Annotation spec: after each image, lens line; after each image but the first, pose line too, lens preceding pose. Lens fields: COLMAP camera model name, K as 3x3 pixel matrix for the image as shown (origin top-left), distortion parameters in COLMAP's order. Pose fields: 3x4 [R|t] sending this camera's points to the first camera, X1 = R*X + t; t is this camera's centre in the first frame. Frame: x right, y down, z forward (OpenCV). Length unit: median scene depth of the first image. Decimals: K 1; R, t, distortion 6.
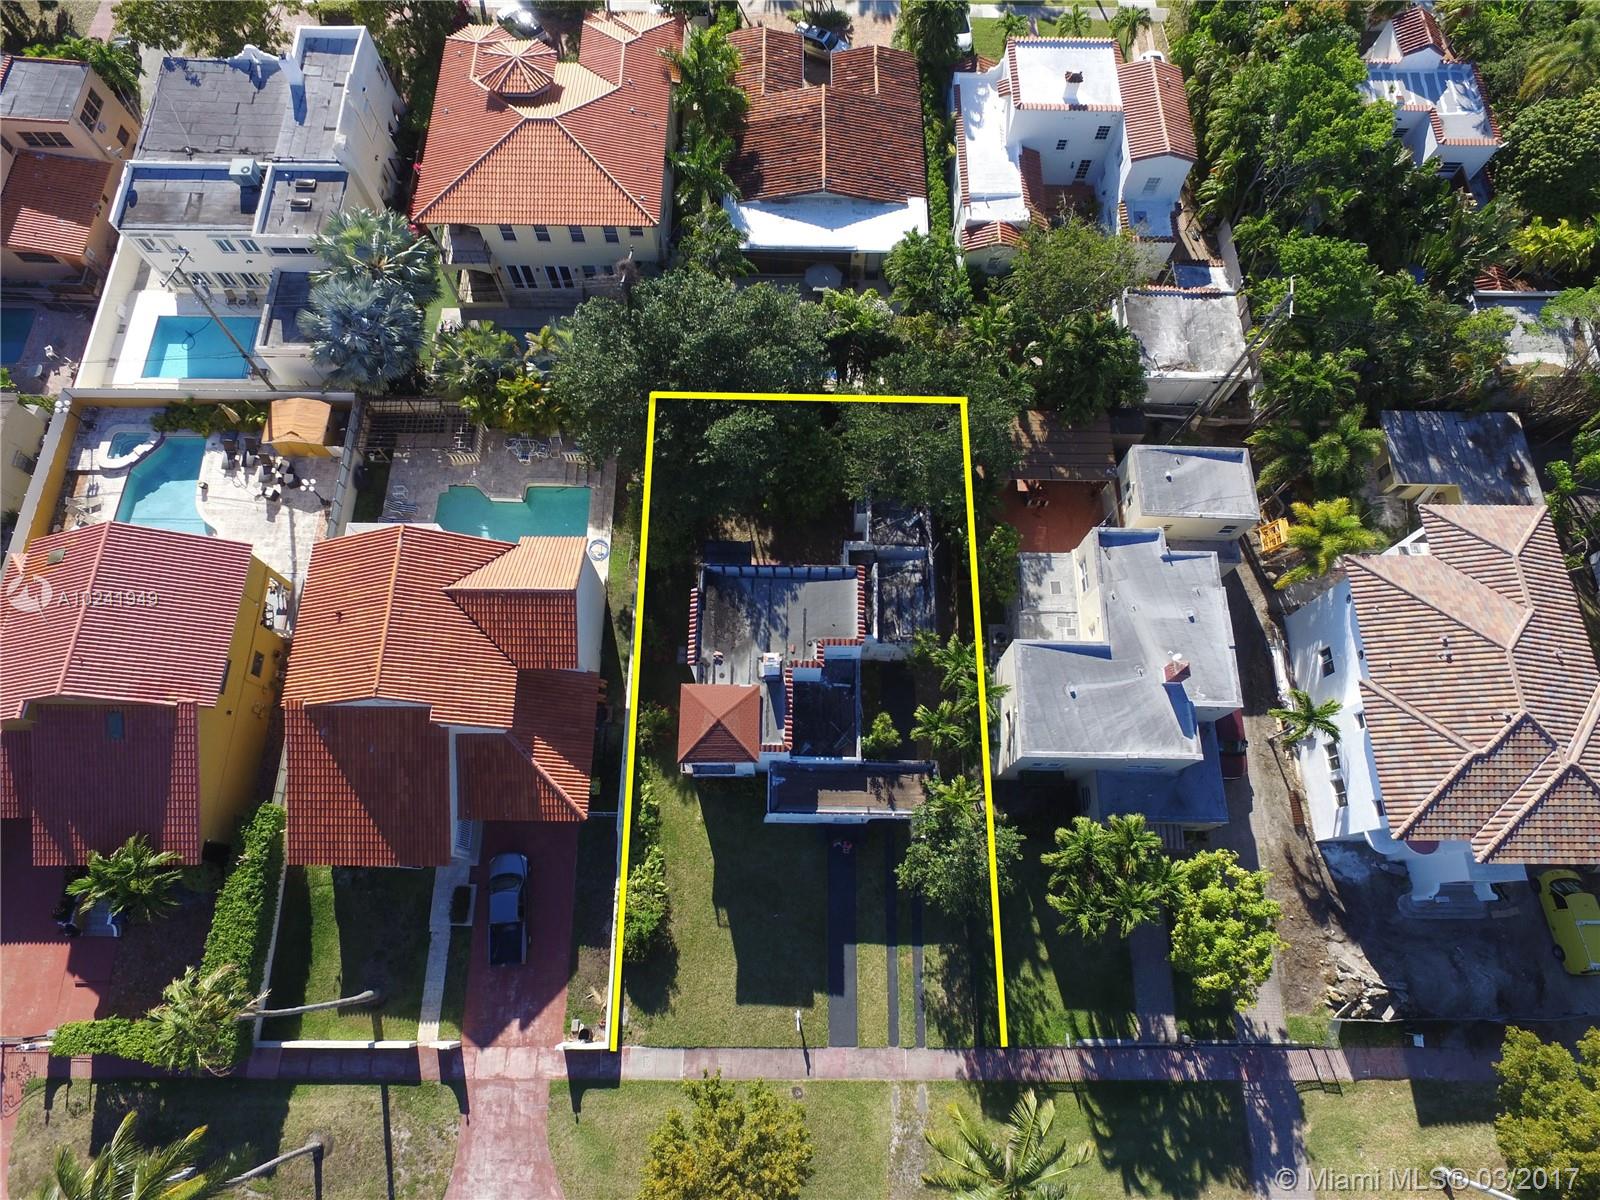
lens RADIAL K [[939.5, 0, 800.0], [0, 939.5, 600.0], [0, 0, 1]] dist [-0.017667, 0.019699]
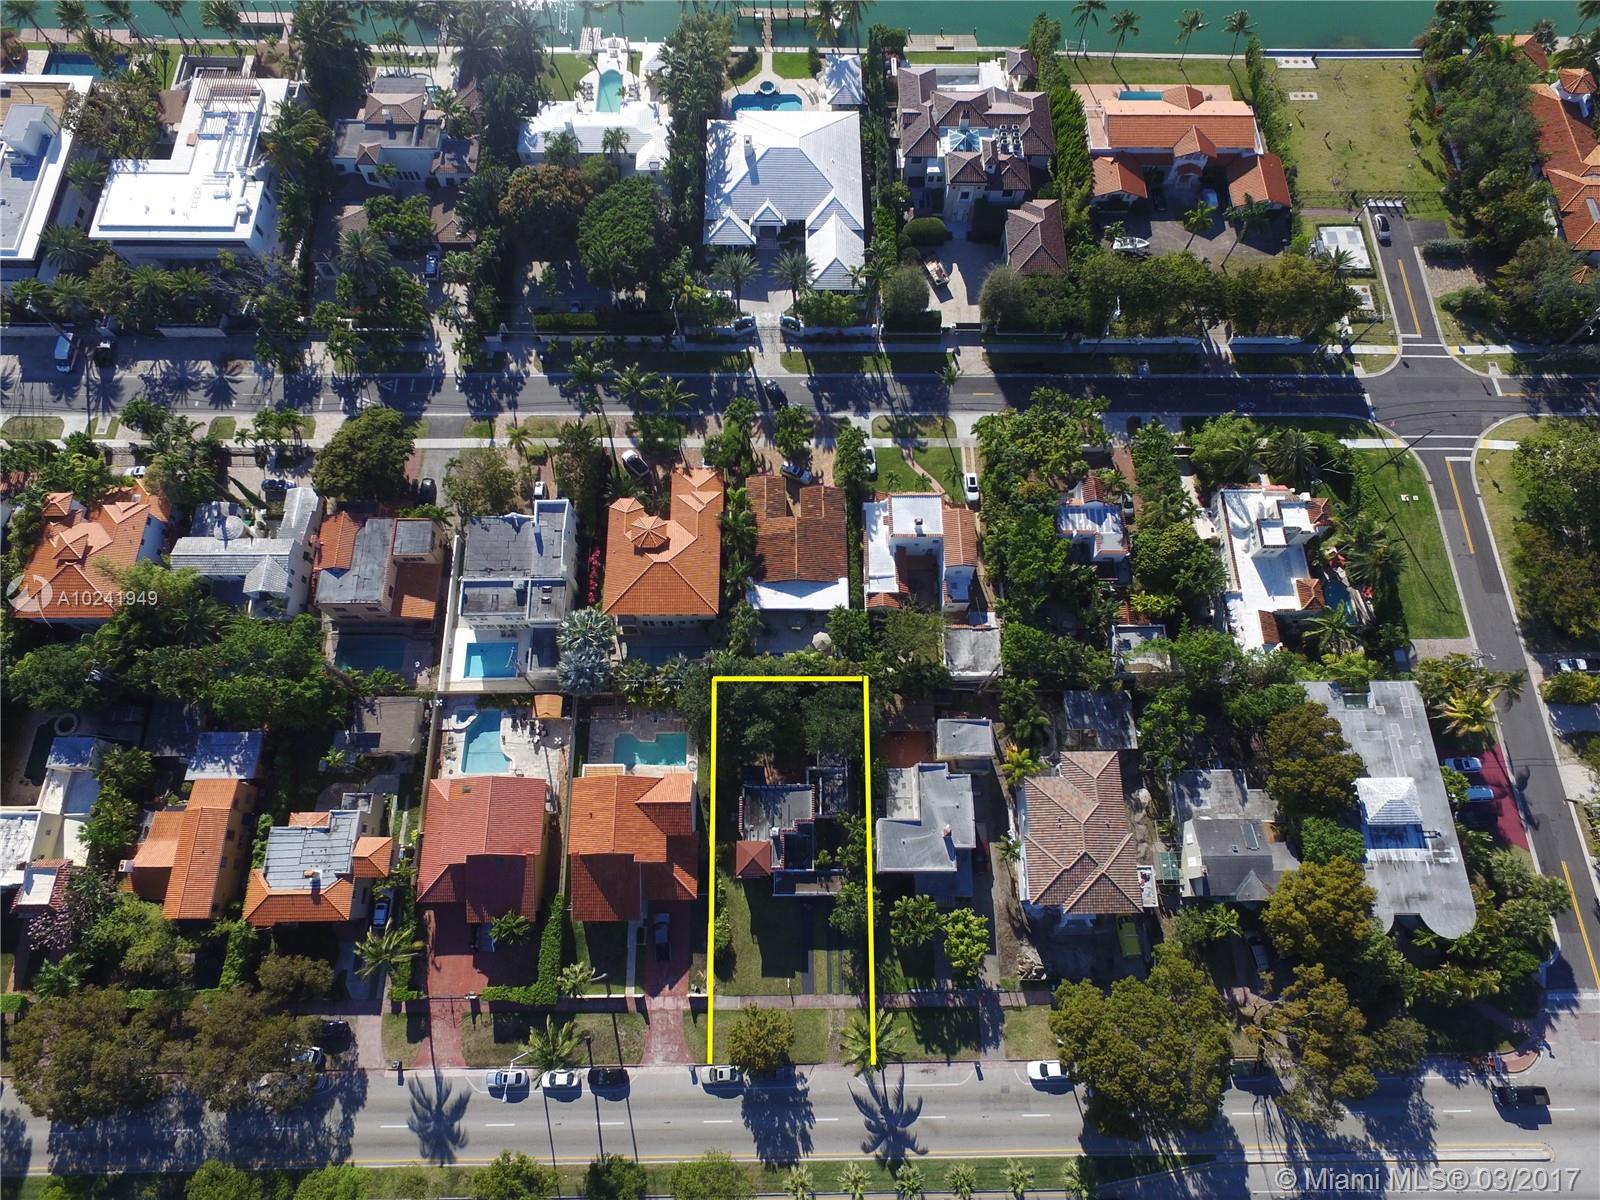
lens RADIAL K [[938.2, 0, 800.0], [0, 938.2, 600.0], [0, 0, 1]] dist [-0.002699, -0.000255]
pose [[0.999894, -0.013765, 0.004741, 0.027704], [0.013758, 0.999904, 0.001521, -0.485529], [-0.004762, -0.001455, 0.999988, -1.272504]]
